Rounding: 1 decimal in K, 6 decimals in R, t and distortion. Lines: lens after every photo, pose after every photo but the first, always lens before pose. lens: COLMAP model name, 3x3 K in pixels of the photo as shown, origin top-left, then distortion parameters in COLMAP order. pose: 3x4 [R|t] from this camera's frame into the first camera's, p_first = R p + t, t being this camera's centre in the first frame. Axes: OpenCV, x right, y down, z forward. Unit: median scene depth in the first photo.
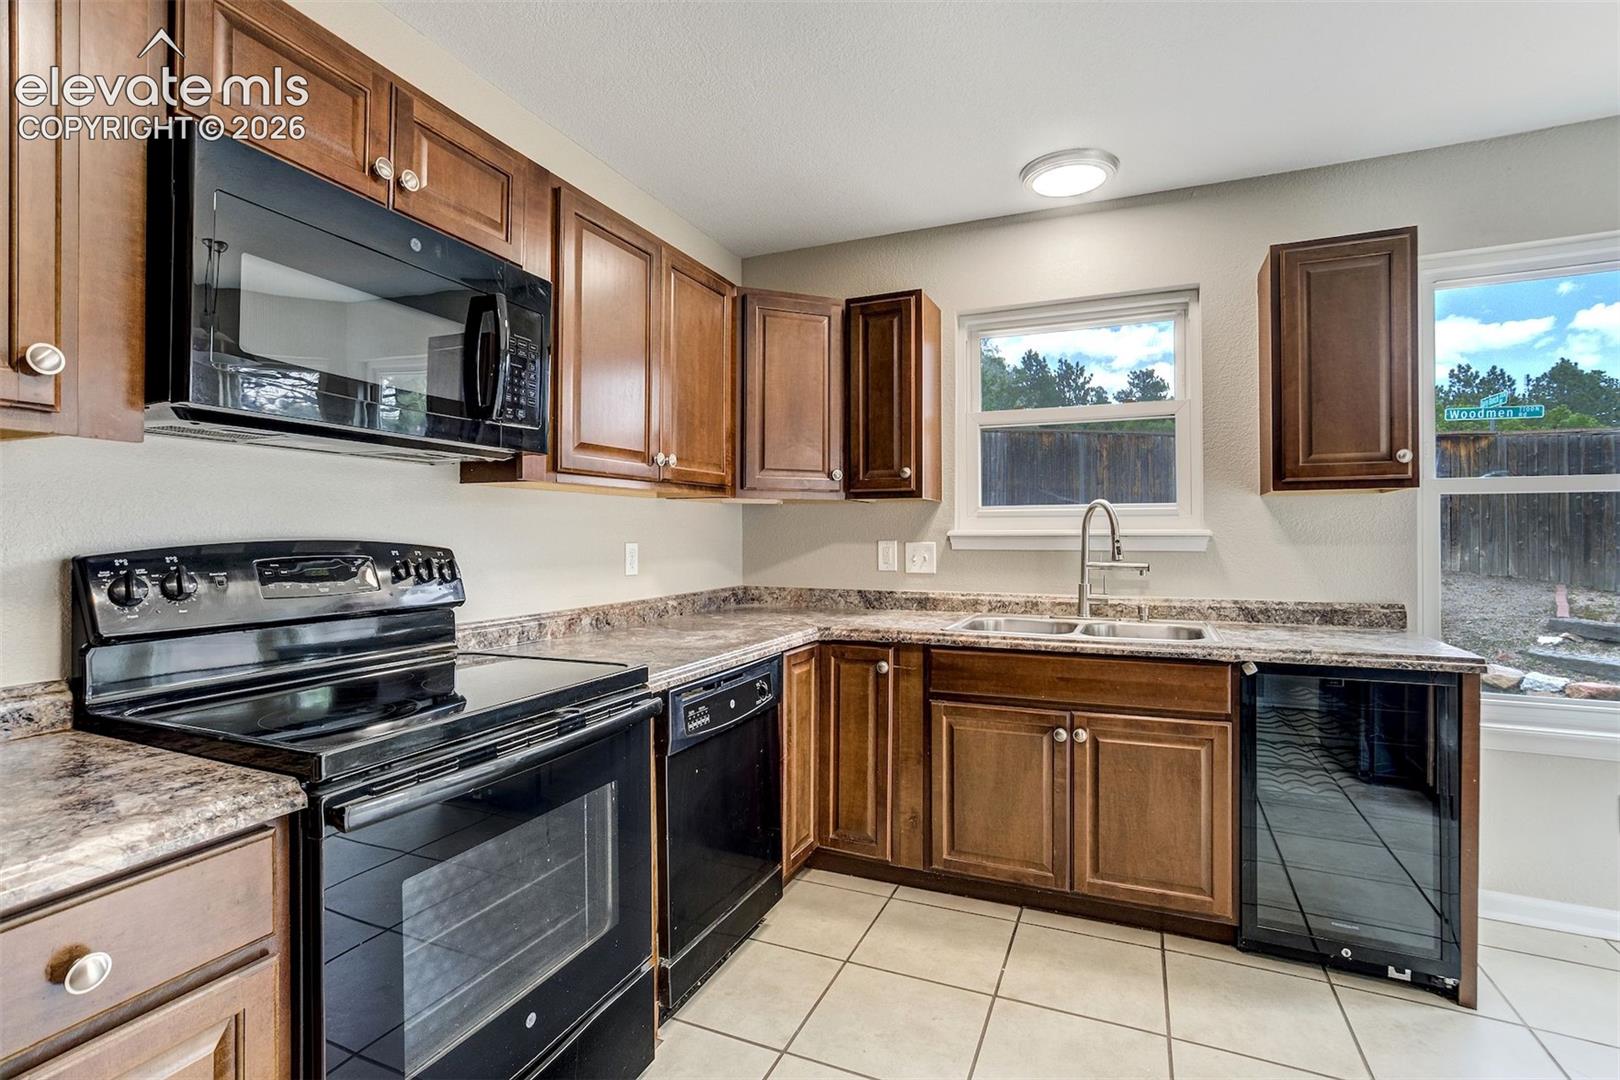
lens RADIAL K [[753.6, 0, 799.1], [0, 753.6, 527.4], [0, 0, 1]] dist [-0.027363, 0.010648]
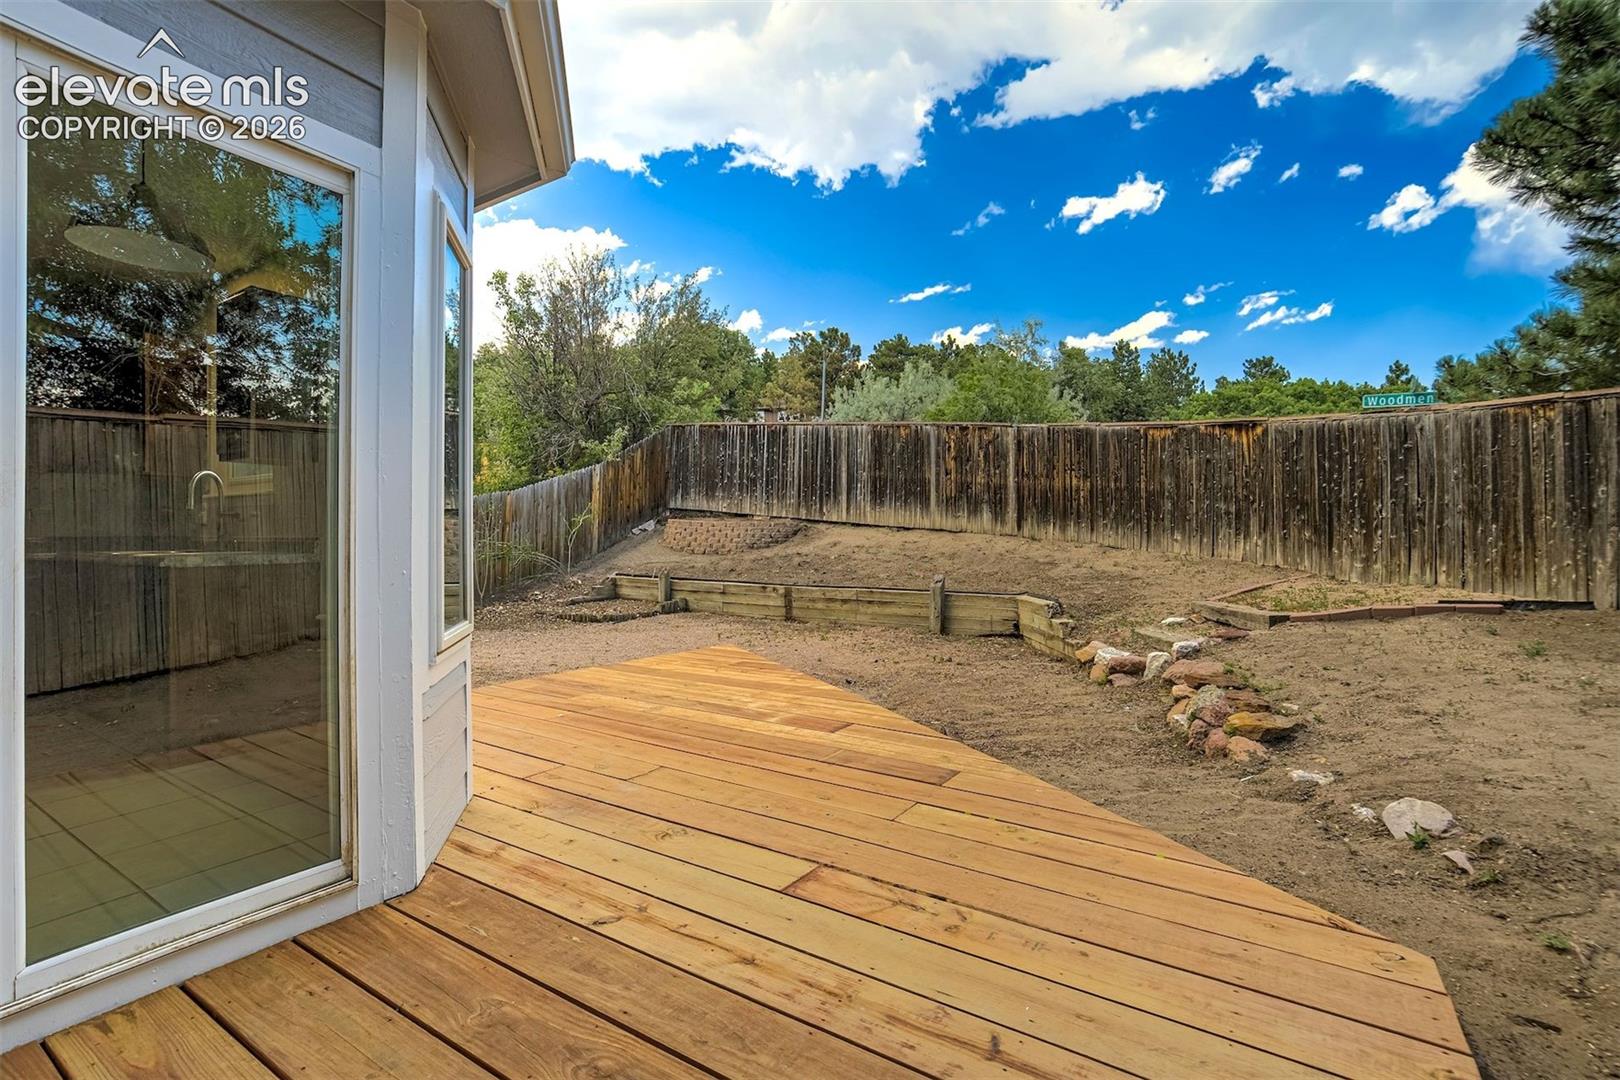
lens RADIAL K [[753.6, 0, 795.6], [0, 753.6, 552.3], [0, 0, 1]] dist [-0.027363, 0.010648]
pose [[0.988229, 0.015639, -0.152180, 2.134019], [-0.010123, 0.999266, 0.036955, 0.079079], [0.152647, -0.034979, 0.987662, -0.349586]]
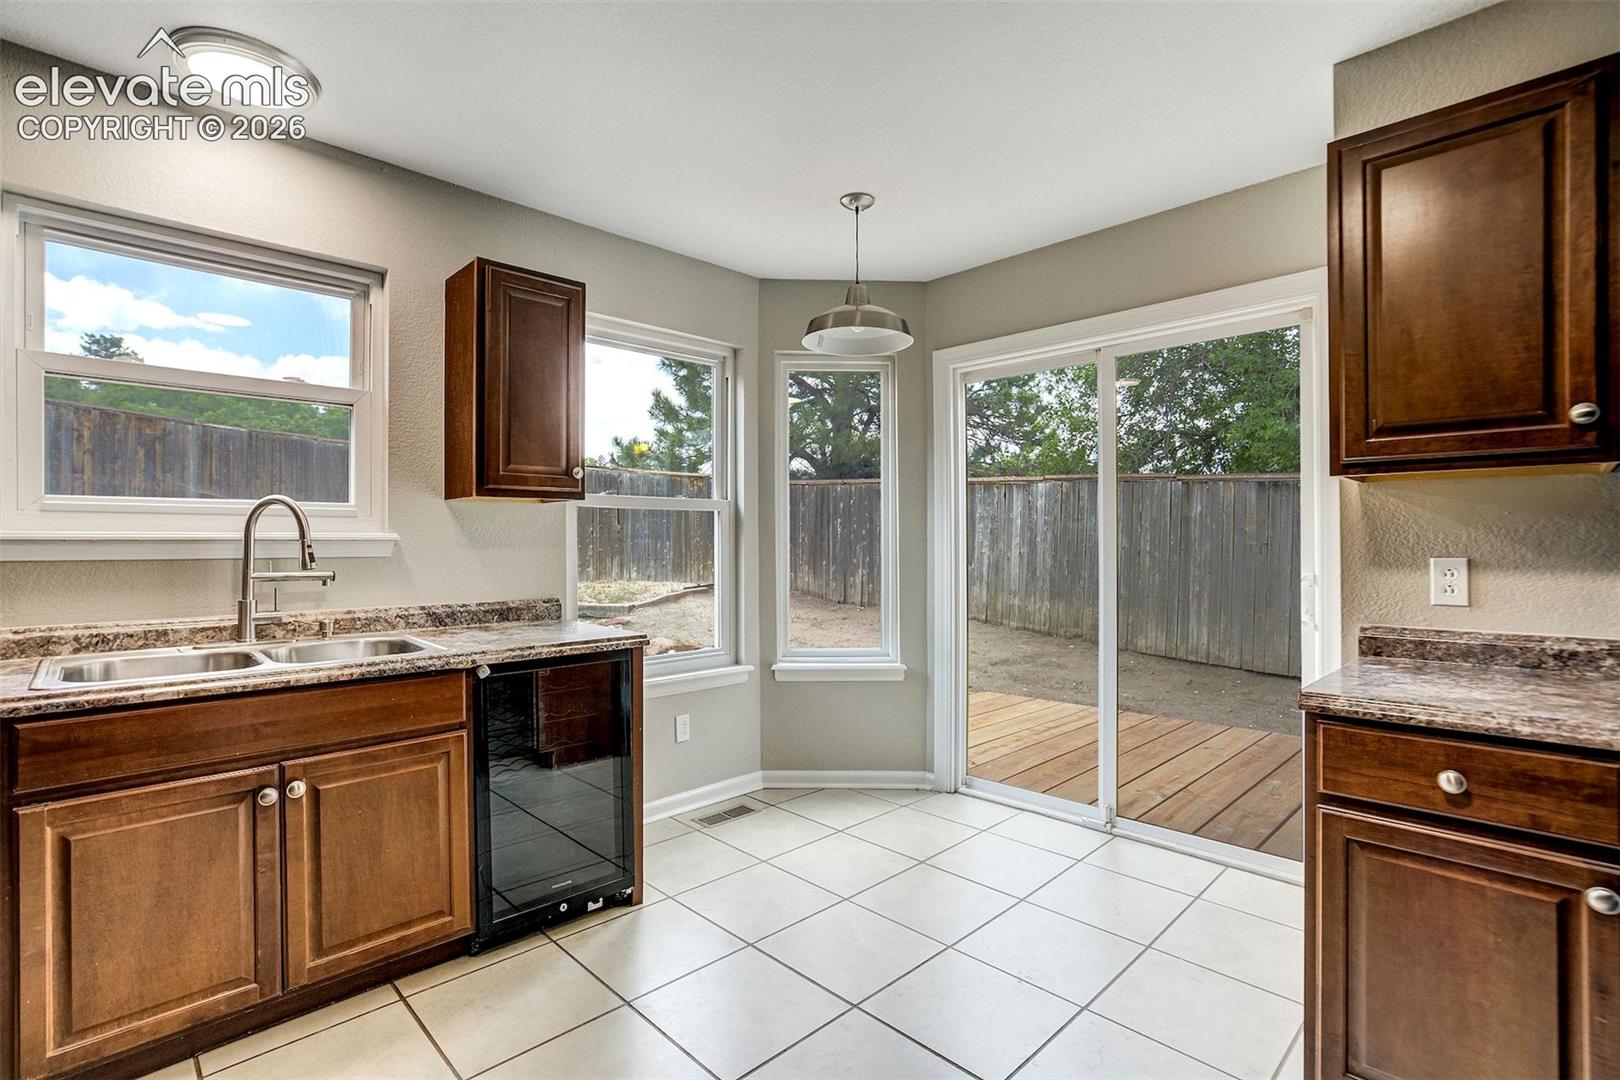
lens RADIAL K [[753.6, 0, 811.1], [0, 753.6, 533.3], [0, 0, 1]] dist [-0.027363, 0.010648]
pose [[0.364897, 0.009911, 0.930995, -0.161718], [-0.010372, 0.999925, -0.006580, 0.004415], [-0.930990, -0.007255, 0.364973, 0.200474]]
